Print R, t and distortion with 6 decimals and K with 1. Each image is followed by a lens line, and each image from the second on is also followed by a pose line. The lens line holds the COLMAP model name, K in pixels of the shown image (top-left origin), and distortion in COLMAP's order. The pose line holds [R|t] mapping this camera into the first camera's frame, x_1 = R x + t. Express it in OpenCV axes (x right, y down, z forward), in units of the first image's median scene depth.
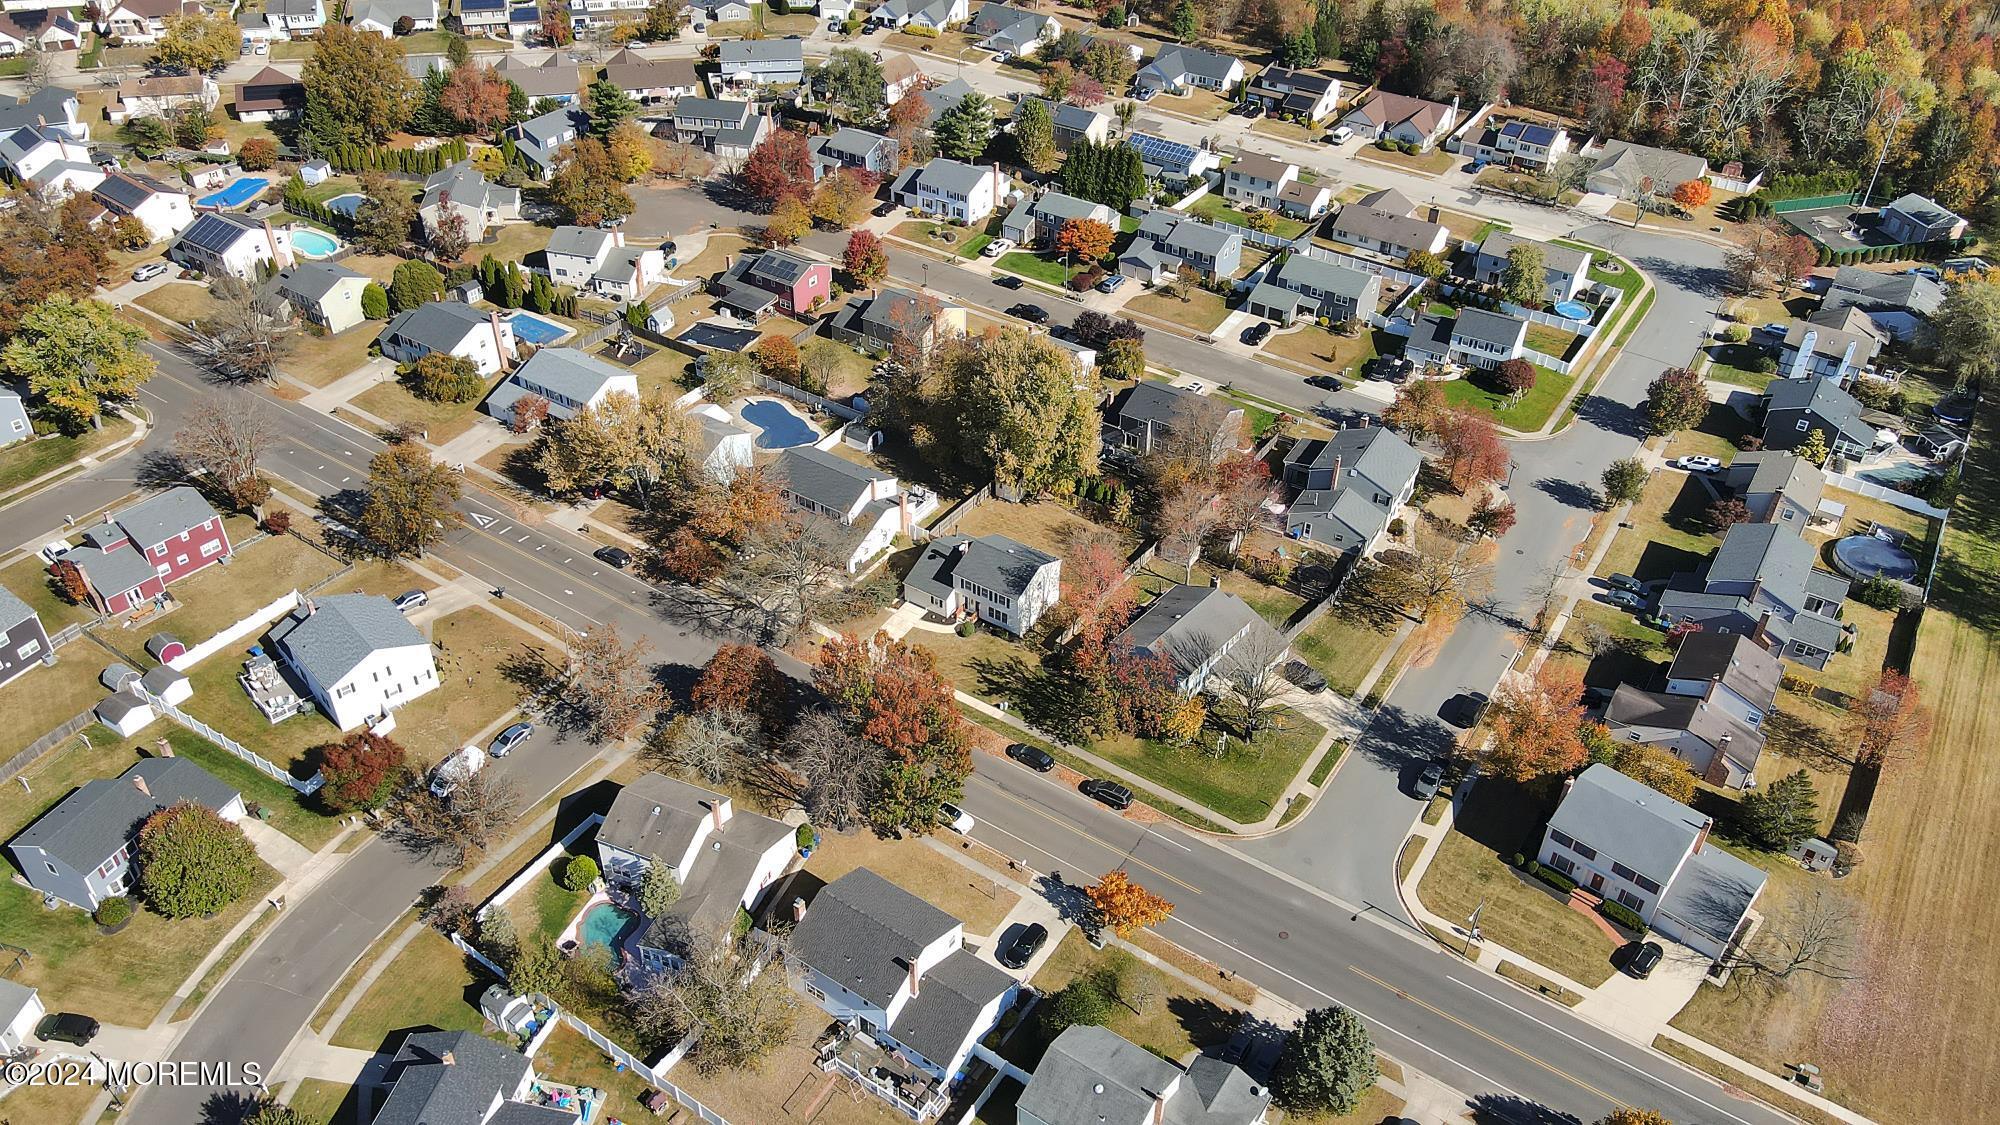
lens RADIAL K [[1457.5, 0, 1000.0], [0, 1457.5, 562.5], [0, 0, 1]] dist [0.012926, 0.008072]
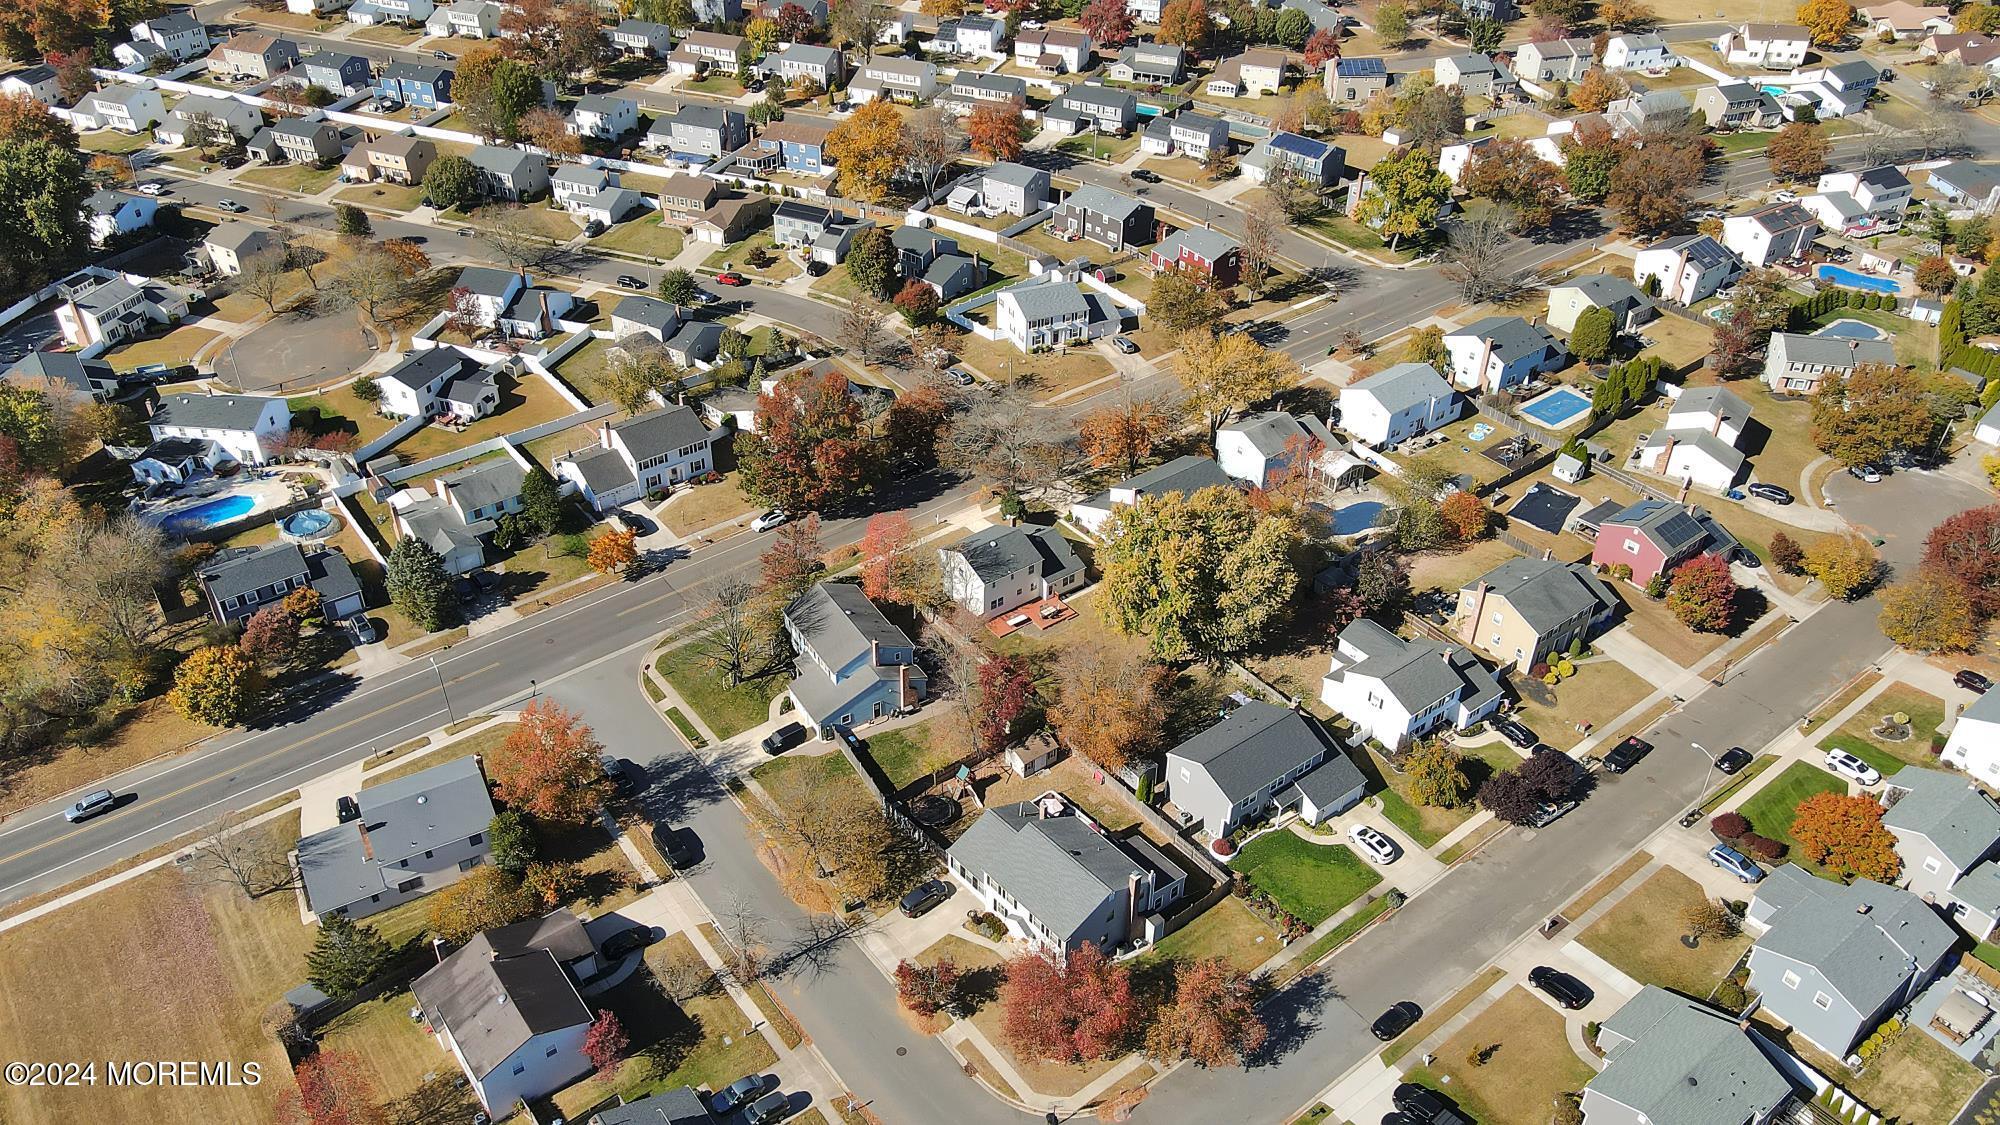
lens RADIAL K [[1457.5, 0, 1000.0], [0, 1457.5, 562.5], [0, 0, 1]] dist [0.012926, 0.008072]
pose [[-0.317237, 0.538294, -0.780769, 0.884769], [-0.587417, 0.534805, 0.607392, -0.680416], [0.744514, 0.651324, 0.146543, 0.907748]]
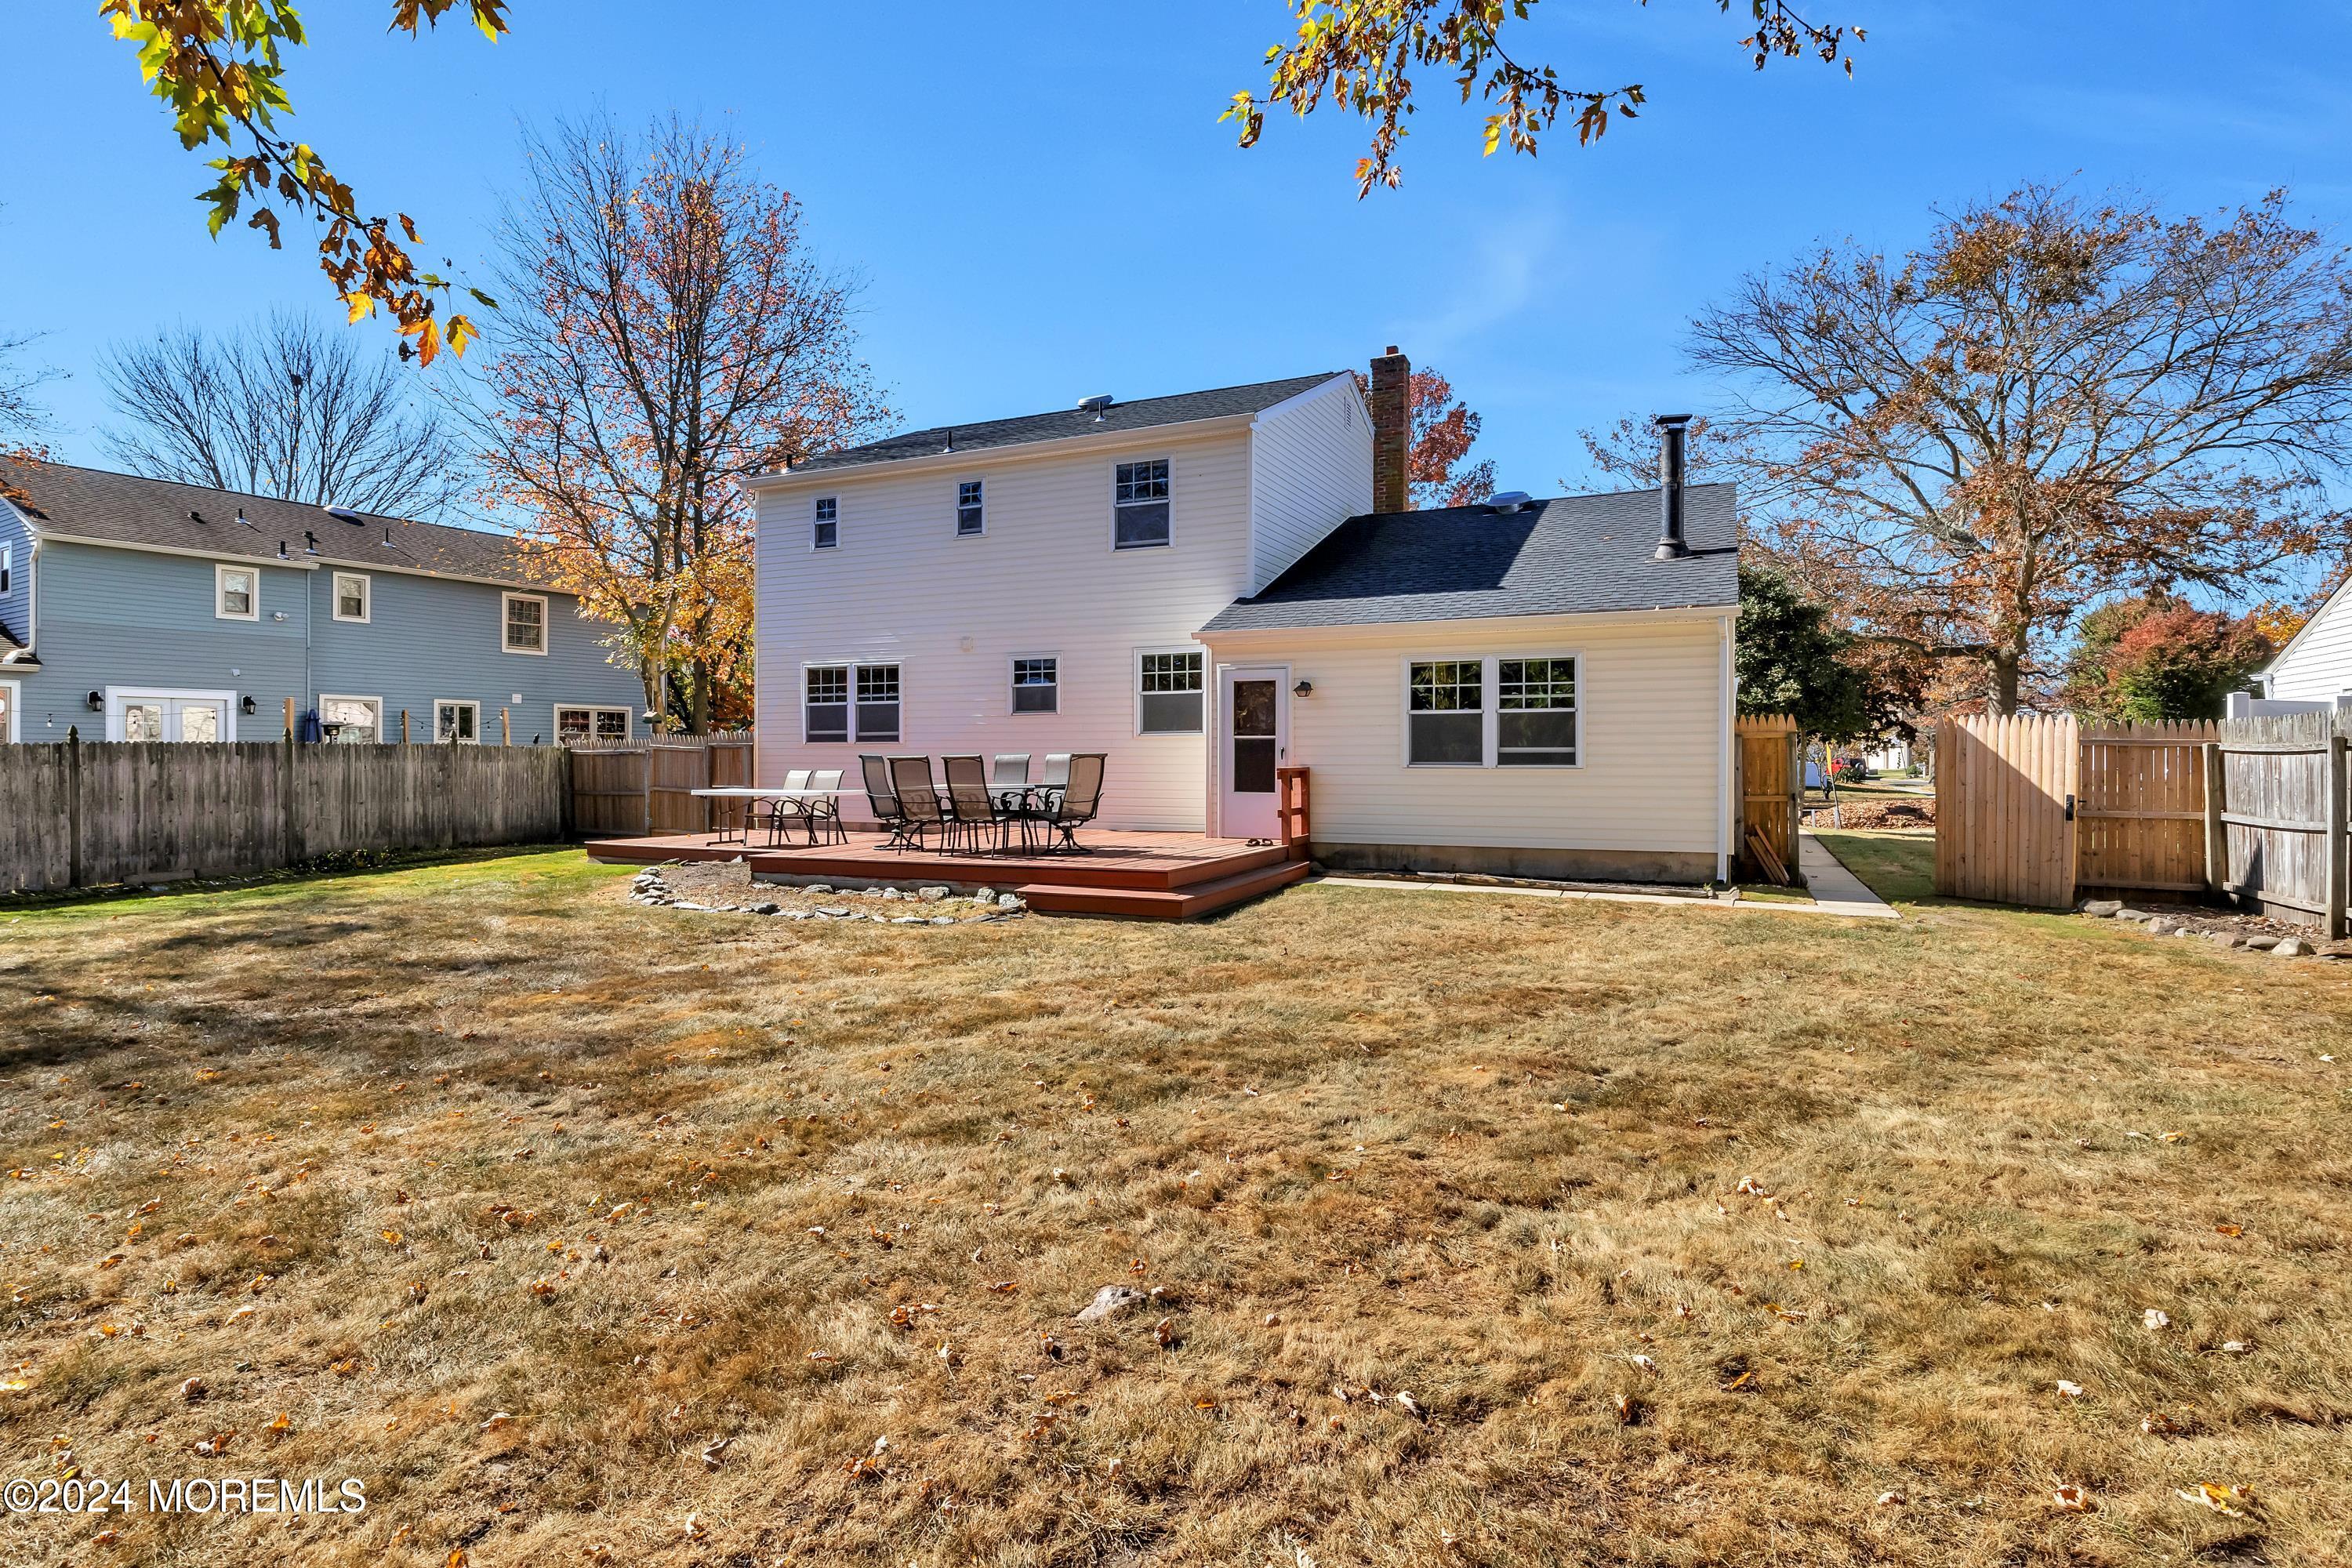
lens RADIAL K [[1166.3, 0, 1176.0], [0, 1166.3, 784.0], [0, 0, 1]] dist [-0.011788, 0.000310]
pose [[-0.985588, -0.012615, -0.168693, 0.021474], [-0.114339, 0.784615, 0.609349, -0.057275], [0.124672, 0.619855, -0.774749, 1.191000]]
